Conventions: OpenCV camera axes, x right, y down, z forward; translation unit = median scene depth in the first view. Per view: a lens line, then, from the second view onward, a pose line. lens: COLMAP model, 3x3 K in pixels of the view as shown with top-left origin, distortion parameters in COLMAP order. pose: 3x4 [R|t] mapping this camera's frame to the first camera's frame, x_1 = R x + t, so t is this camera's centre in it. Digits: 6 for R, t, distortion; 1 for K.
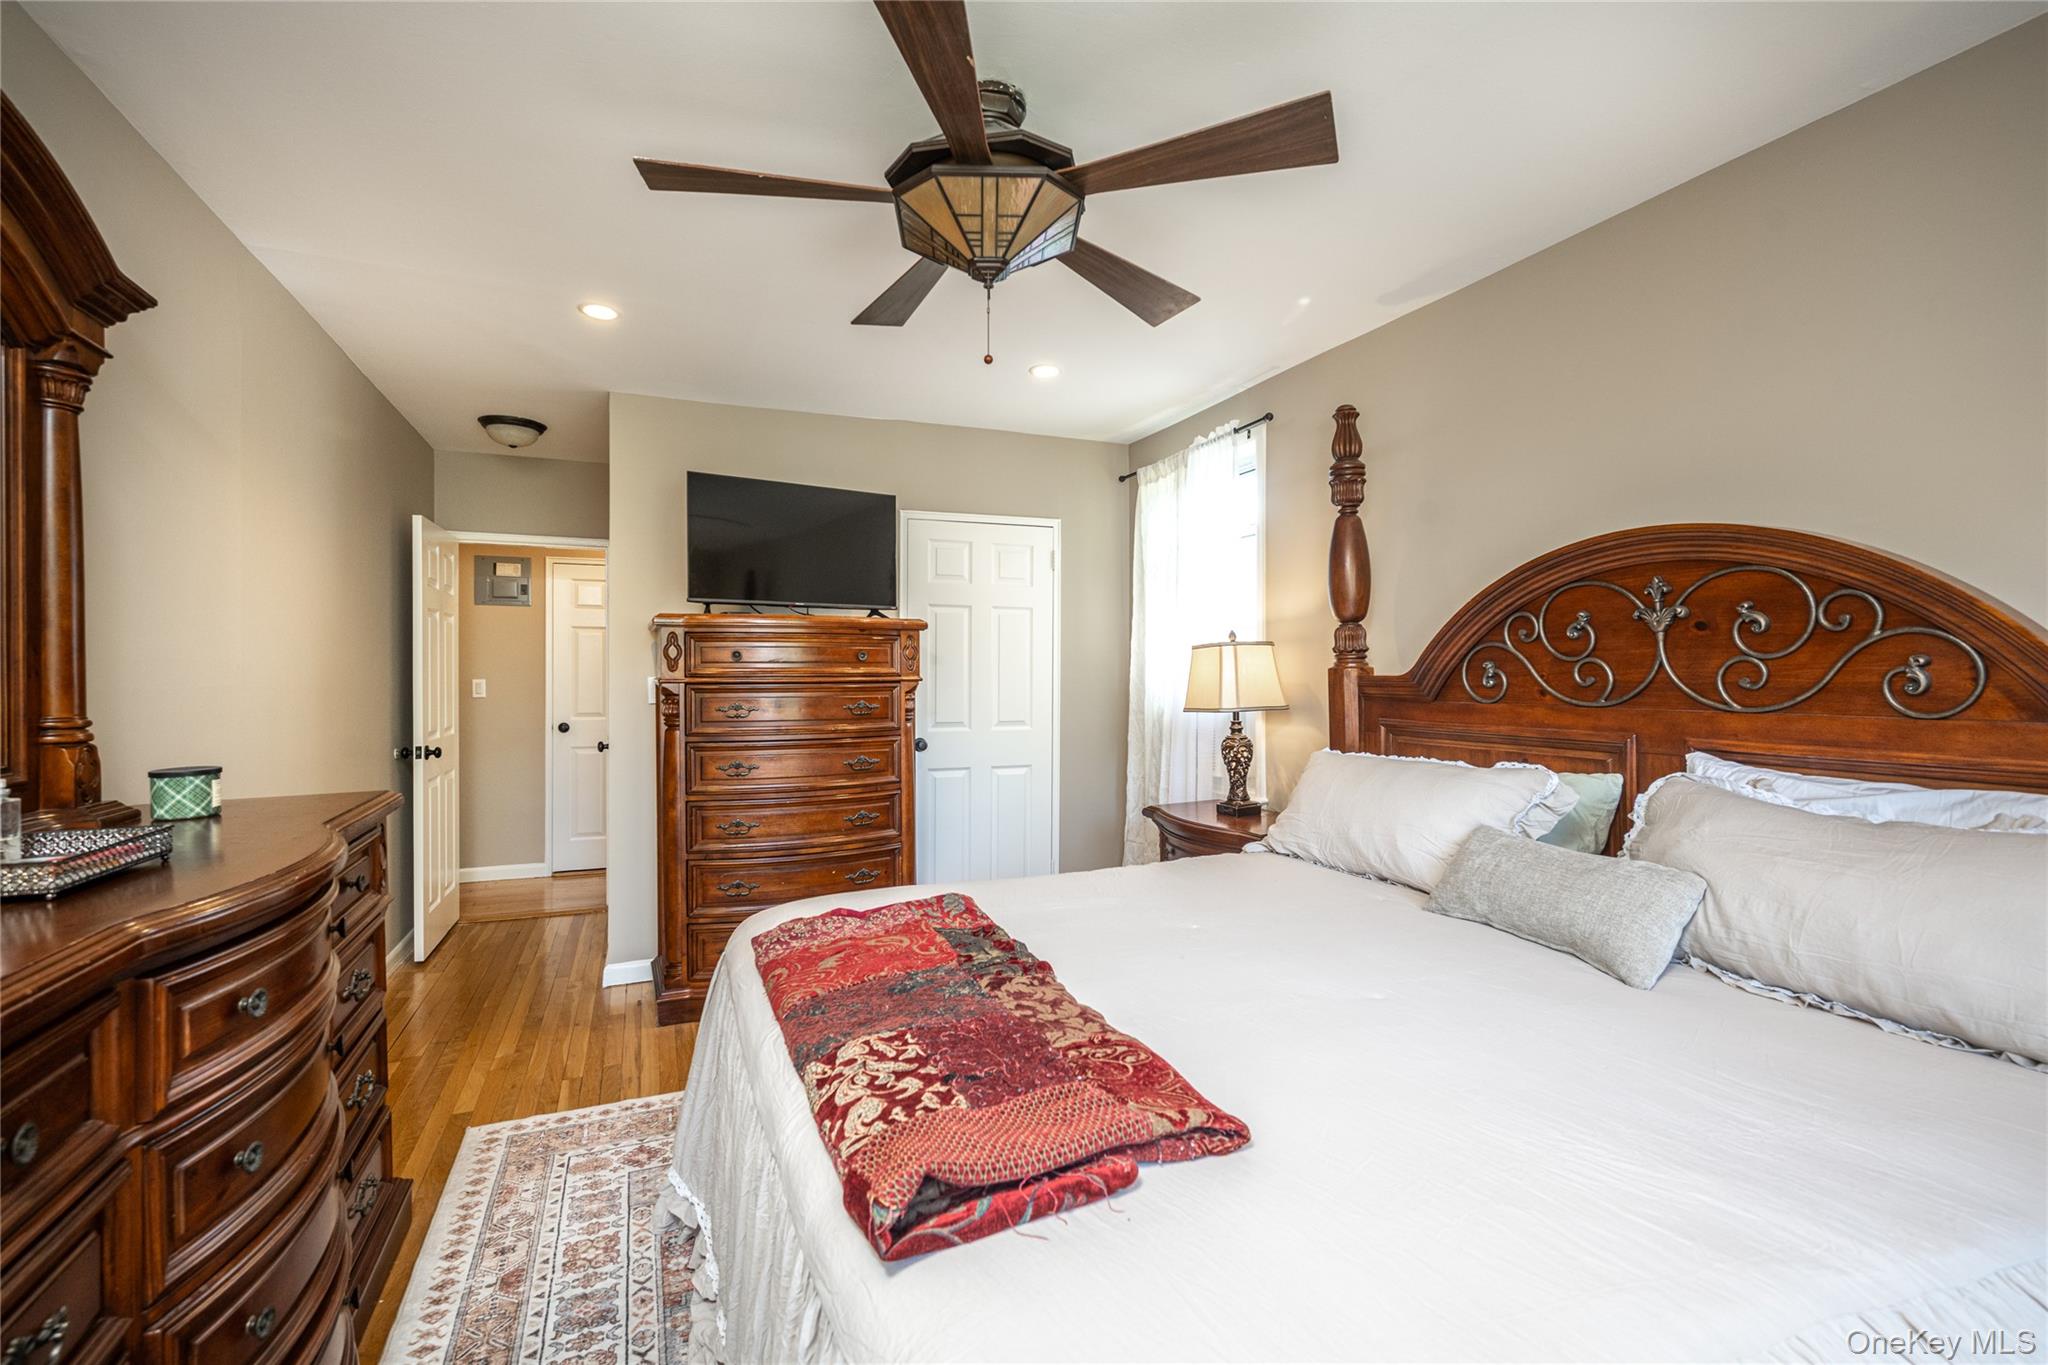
lens RADIAL K [[886.8, 0, 1003.9], [0, 886.8, 675.1], [0, 0, 1]] dist [-0.000967, 0.000464]
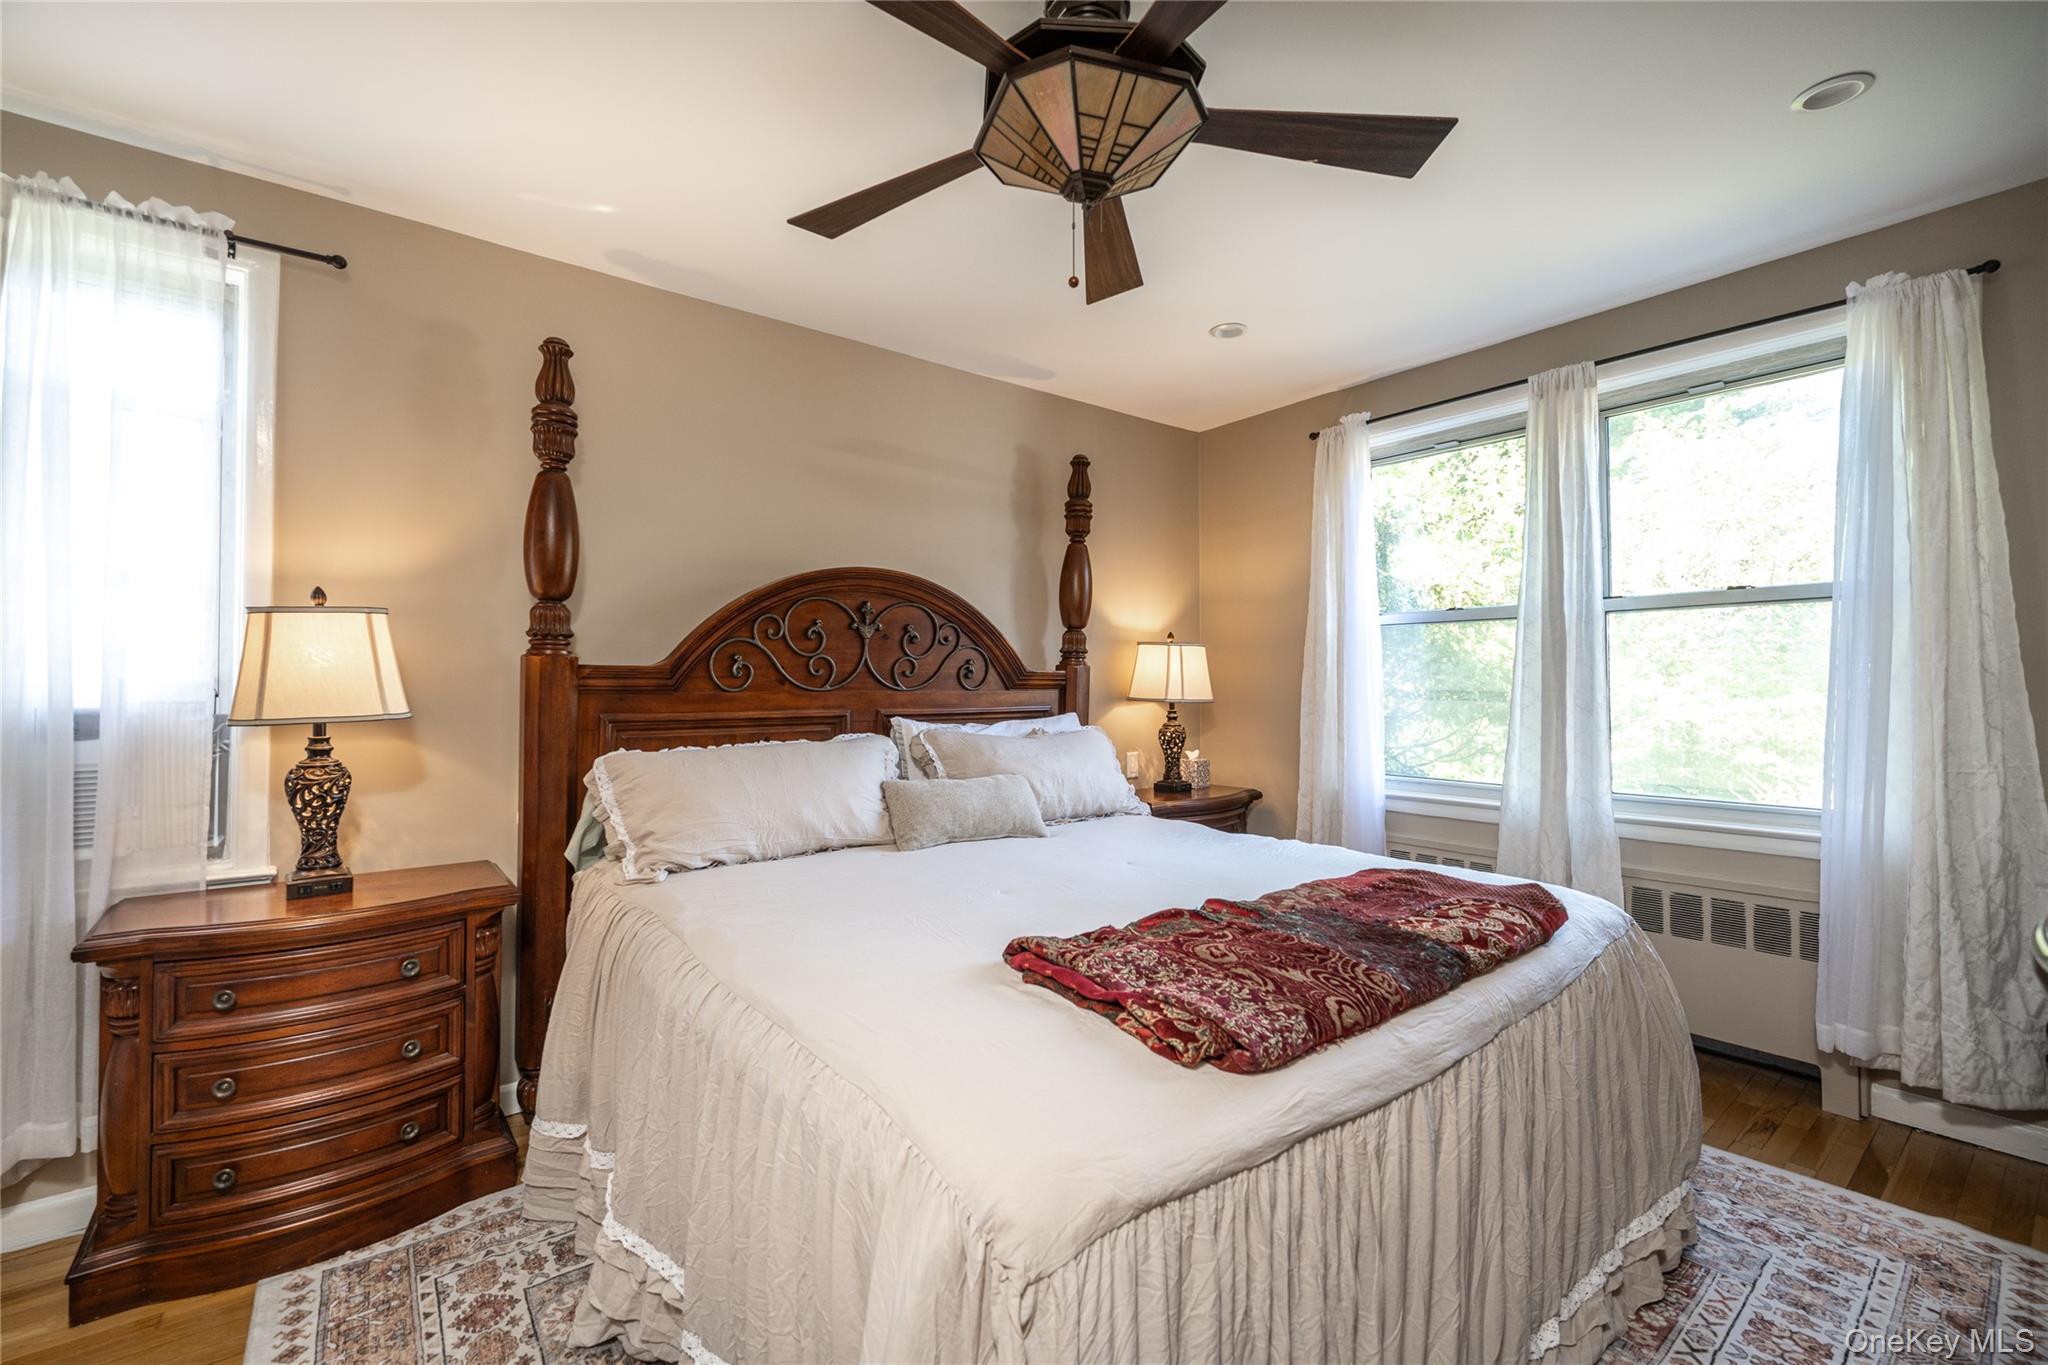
lens RADIAL K [[886.8, 0, 1003.9], [0, 886.8, 675.1], [0, 0, 1]] dist [-0.000967, 0.000464]
pose [[-0.284596, 0.002364, 0.958645, -0.603790], [-0.003683, 0.999987, -0.003559, 0.012739], [-0.958641, -0.004543, -0.284583, 0.949801]]
